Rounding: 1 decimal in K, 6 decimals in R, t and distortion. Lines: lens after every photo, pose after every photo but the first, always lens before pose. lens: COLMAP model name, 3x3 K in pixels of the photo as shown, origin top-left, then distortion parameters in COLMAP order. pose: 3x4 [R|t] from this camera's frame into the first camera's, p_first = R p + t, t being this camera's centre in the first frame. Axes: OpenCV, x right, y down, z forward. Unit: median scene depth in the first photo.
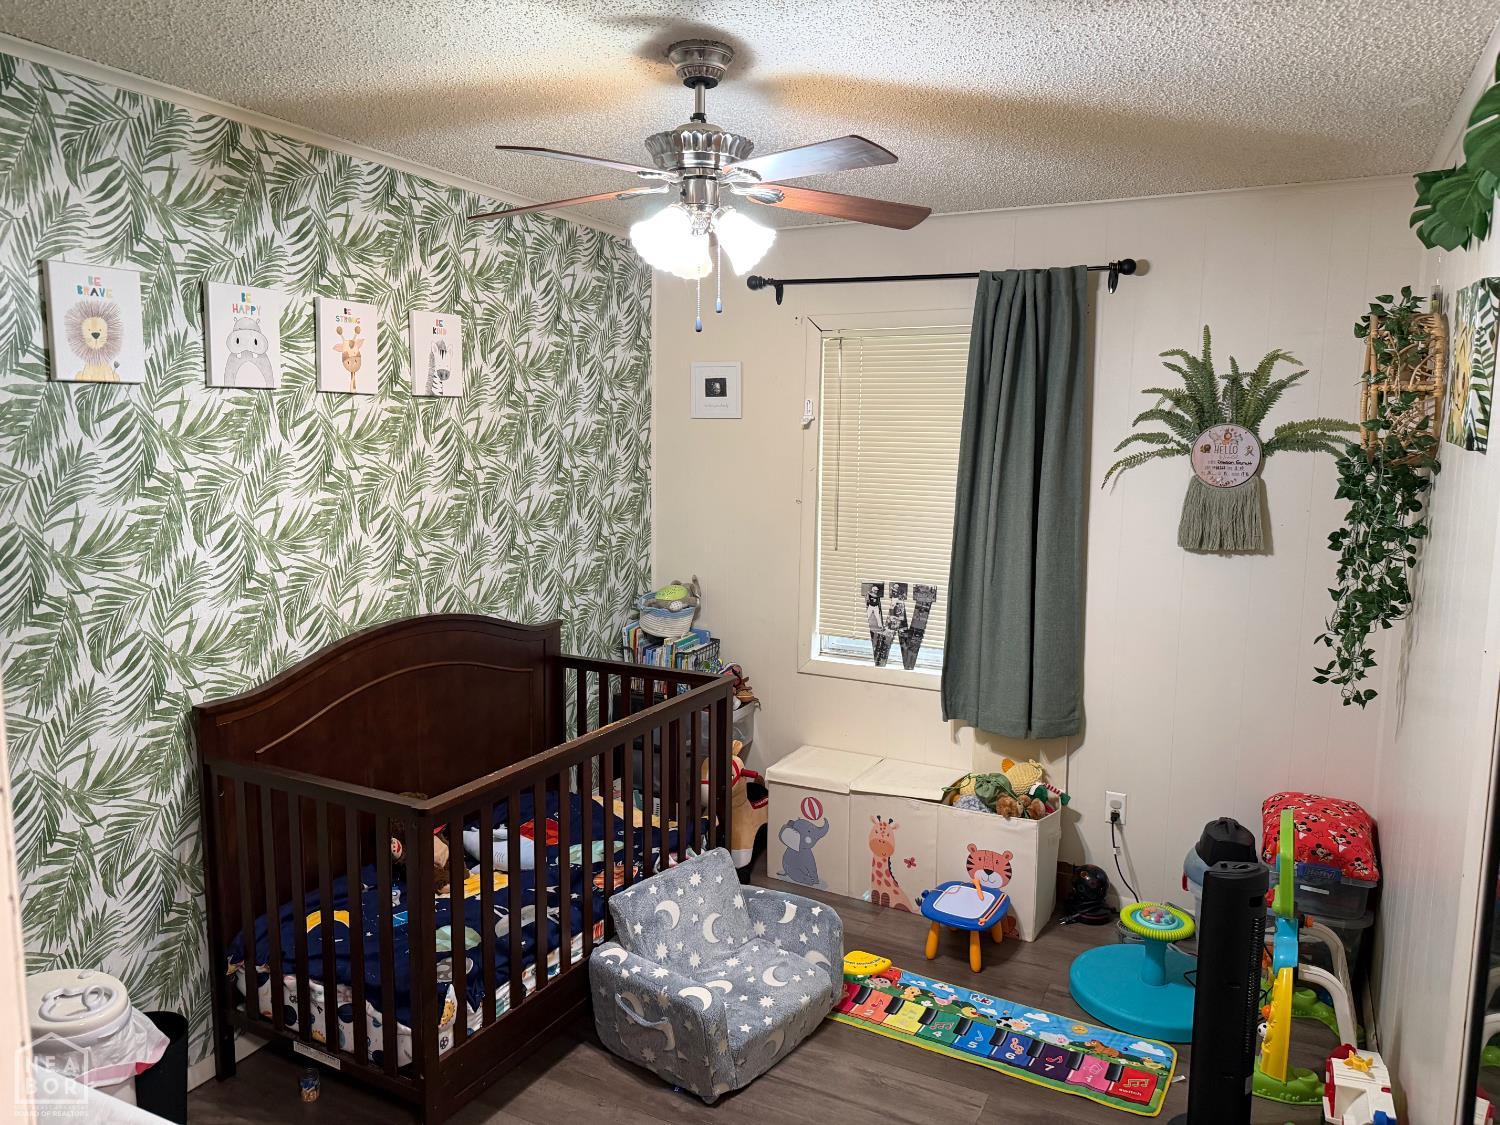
lens RADIAL K [[1064.5, 0, 754.1], [0, 1064.5, 563.2], [0, 0, 1]] dist [0.000720, -0.000362]
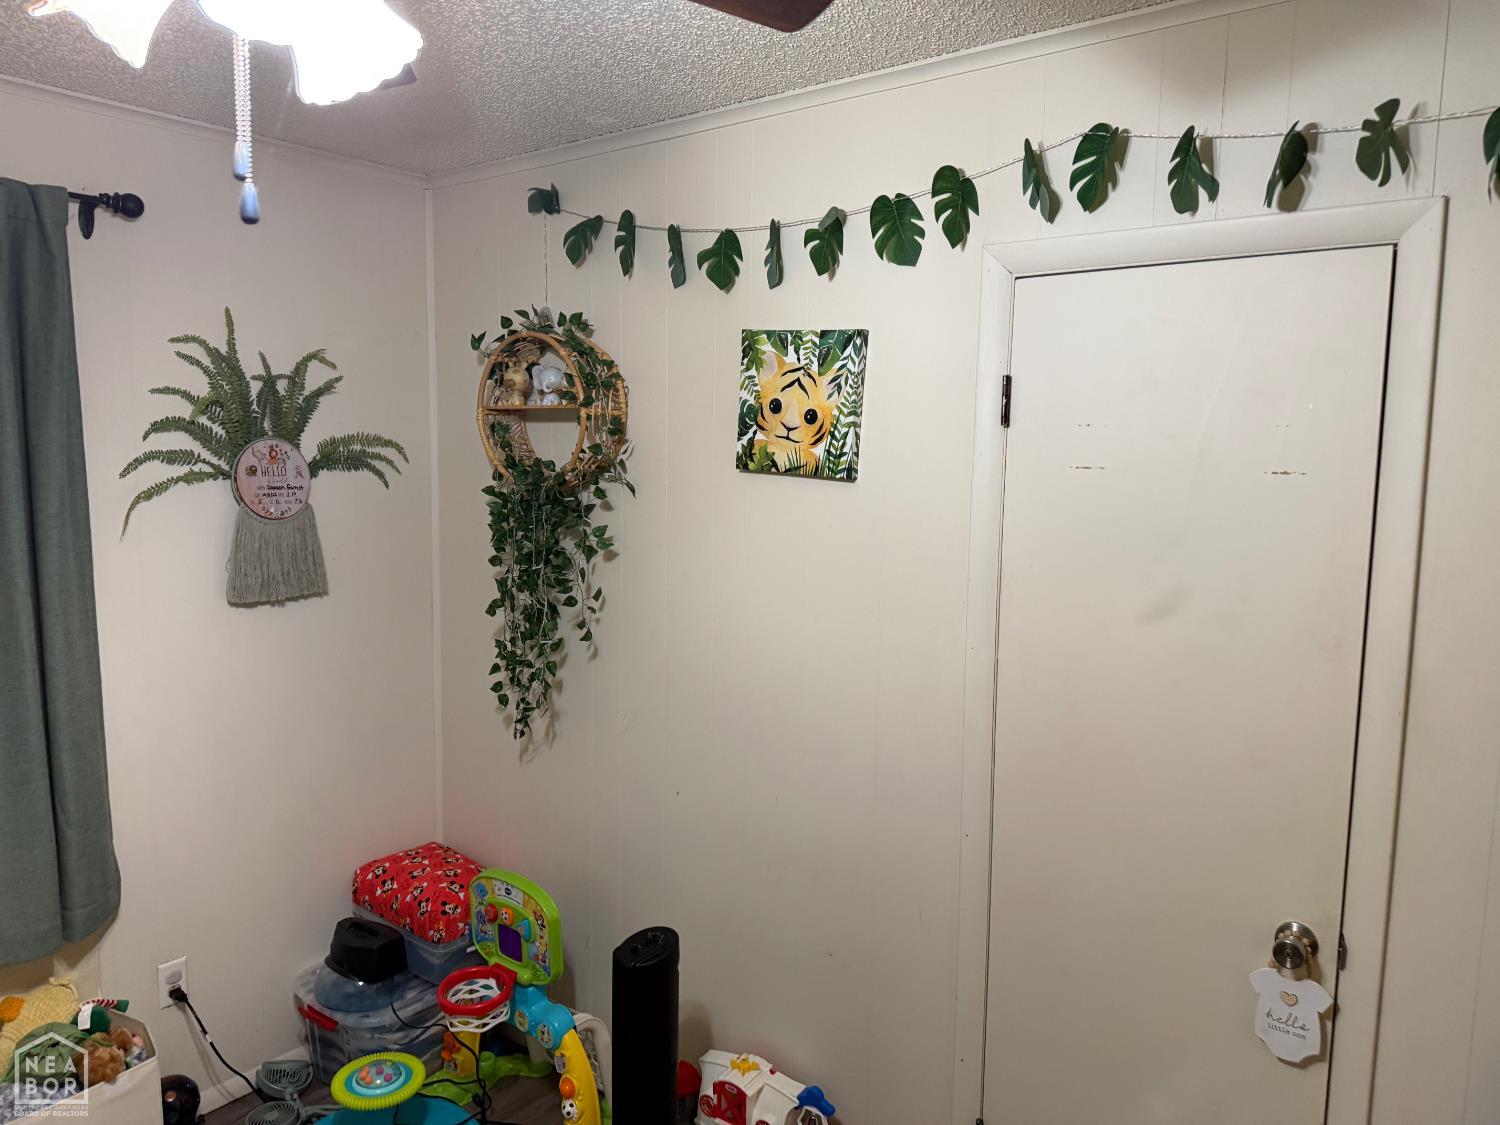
lens RADIAL K [[1064.5, 0, 753.2], [0, 1064.5, 562.1], [0, 0, 1]] dist [0.000720, -0.000362]
pose [[0.224105, -0.114200, 0.967851, -0.242026], [0.107895, 0.989913, 0.091821, -0.073973], [-0.968574, 0.083849, 0.234166, 0.477855]]
